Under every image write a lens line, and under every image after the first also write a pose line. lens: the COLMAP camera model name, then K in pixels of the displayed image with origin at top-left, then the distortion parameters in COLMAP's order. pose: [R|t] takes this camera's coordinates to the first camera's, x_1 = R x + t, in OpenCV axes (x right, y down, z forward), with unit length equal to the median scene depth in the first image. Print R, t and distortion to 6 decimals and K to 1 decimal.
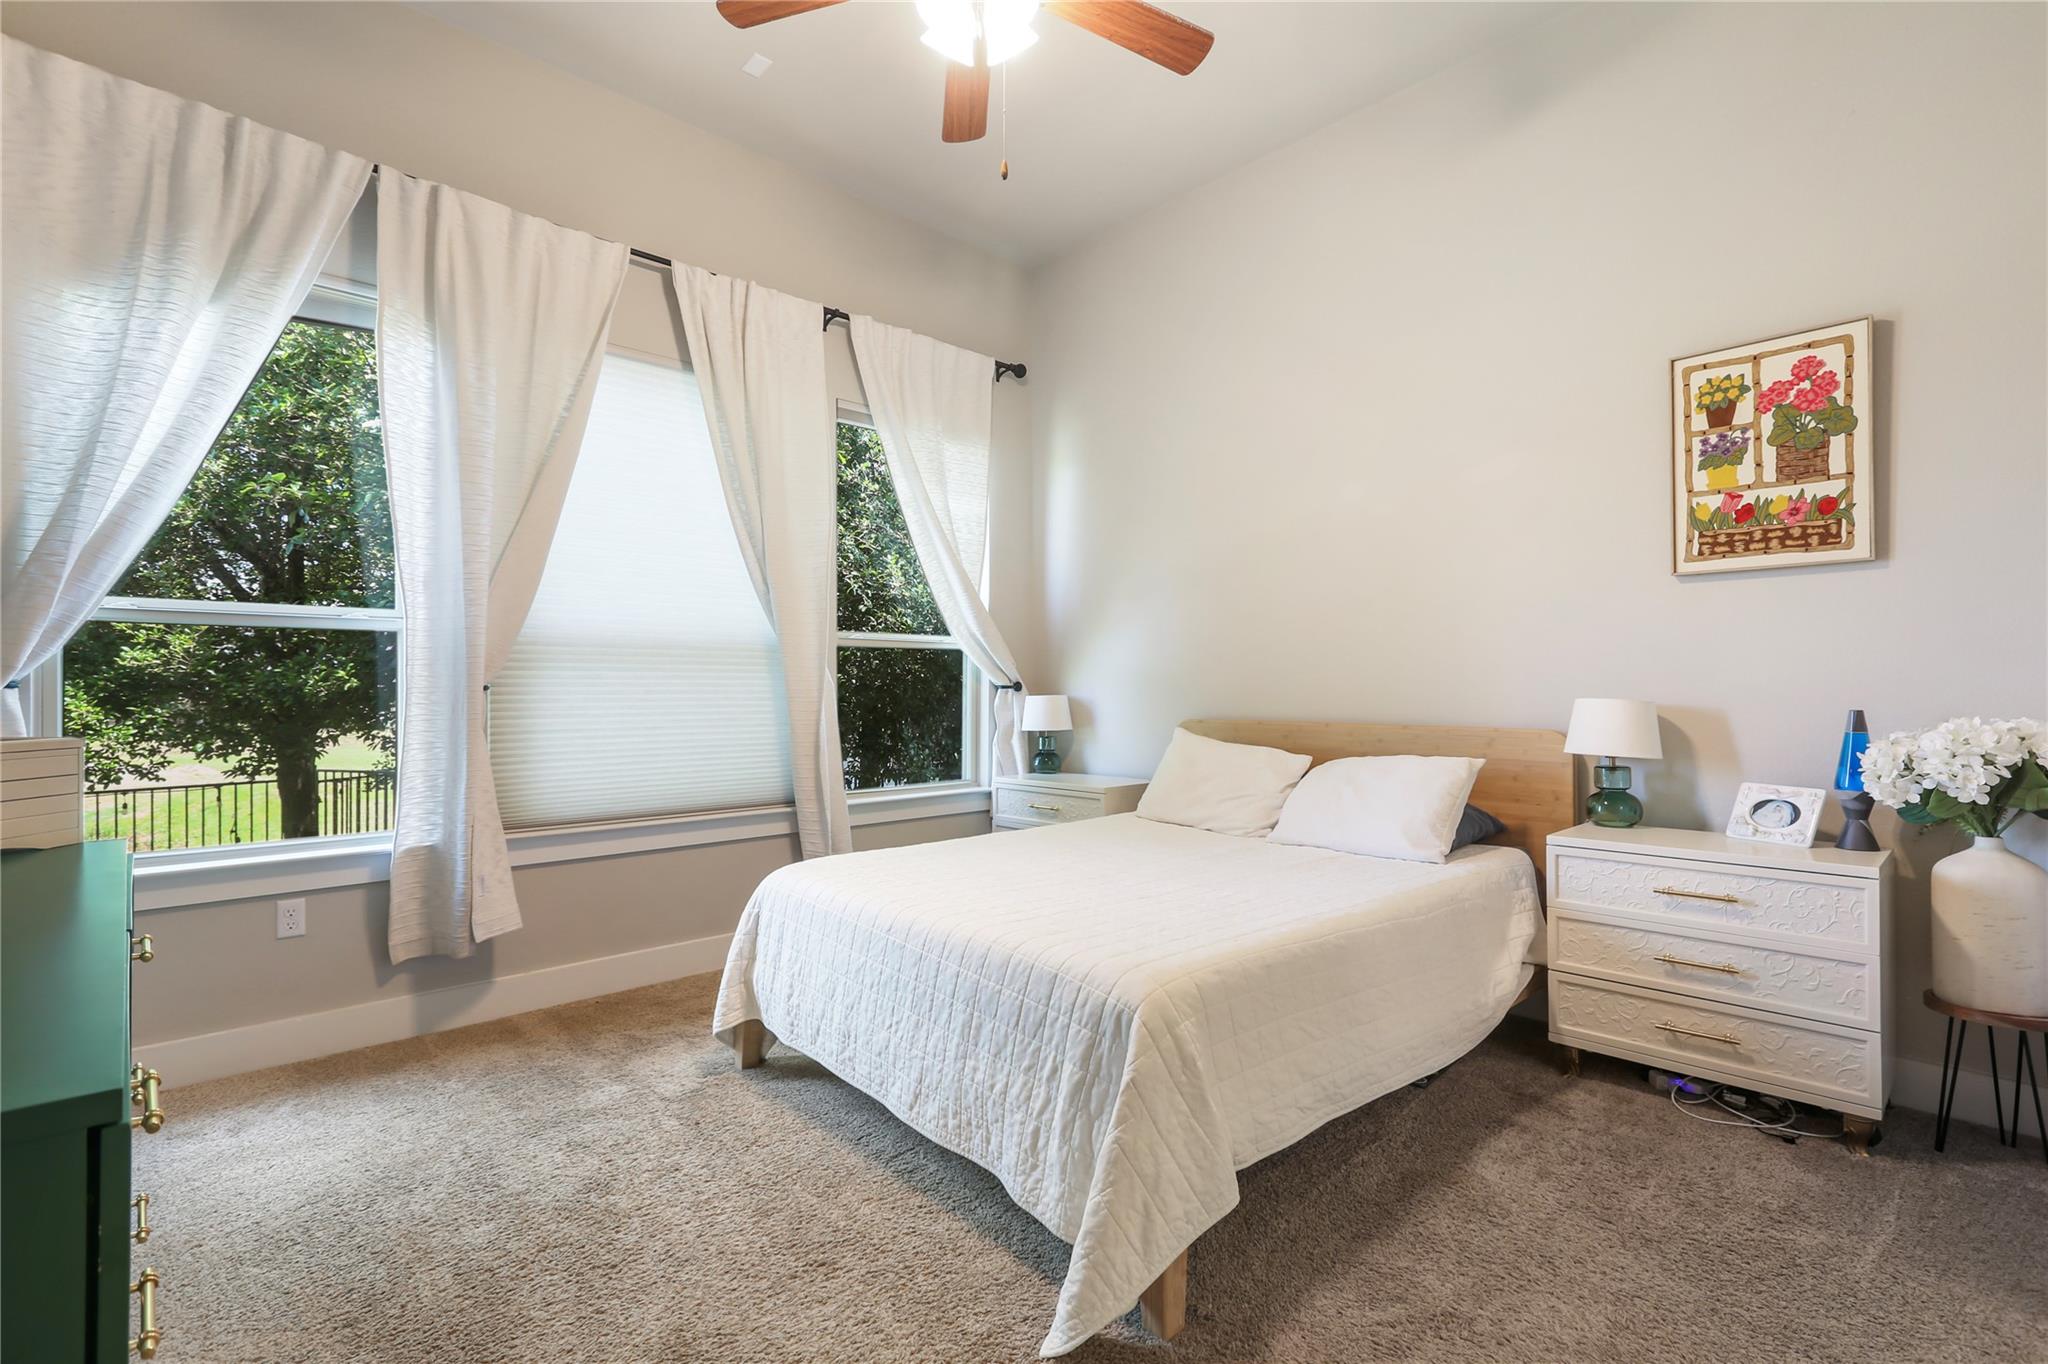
lens RADIAL K [[946.4, 0, 1042.4], [0, 946.4, 684.3], [0, 0, 1]] dist [-0.024331, 0.004657]
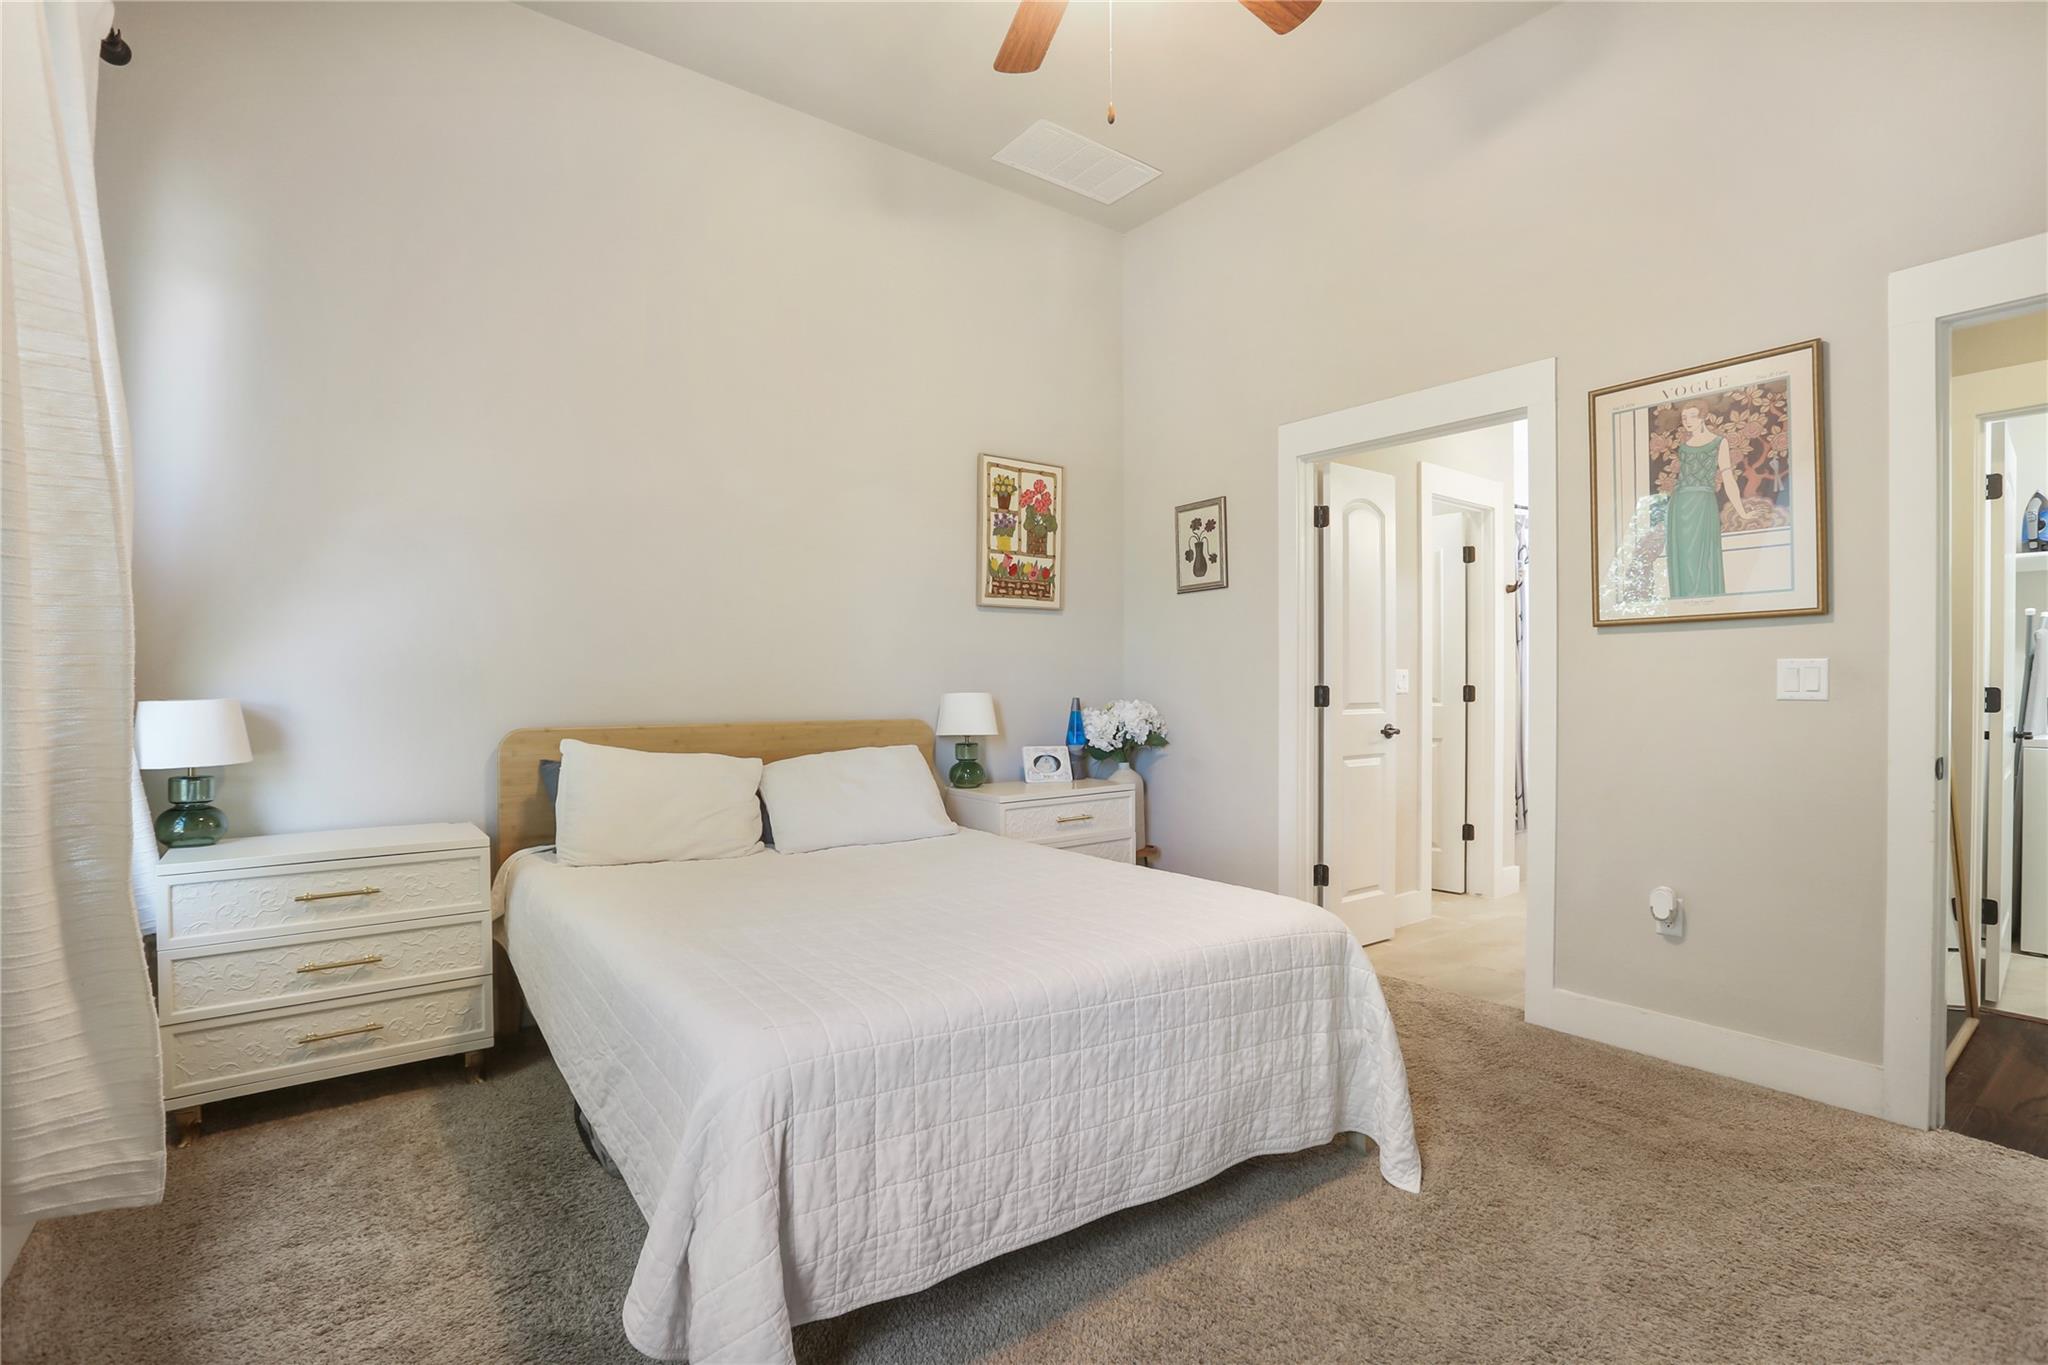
lens RADIAL K [[946.4, 0, 1043.5], [0, 946.4, 683.9], [0, 0, 1]] dist [-0.024331, 0.004657]
pose [[0.113480, -0.007472, 0.993512, -0.785475], [-0.009333, 0.999920, 0.008586, -0.011269], [-0.993496, -0.010247, 0.113401, 0.785398]]
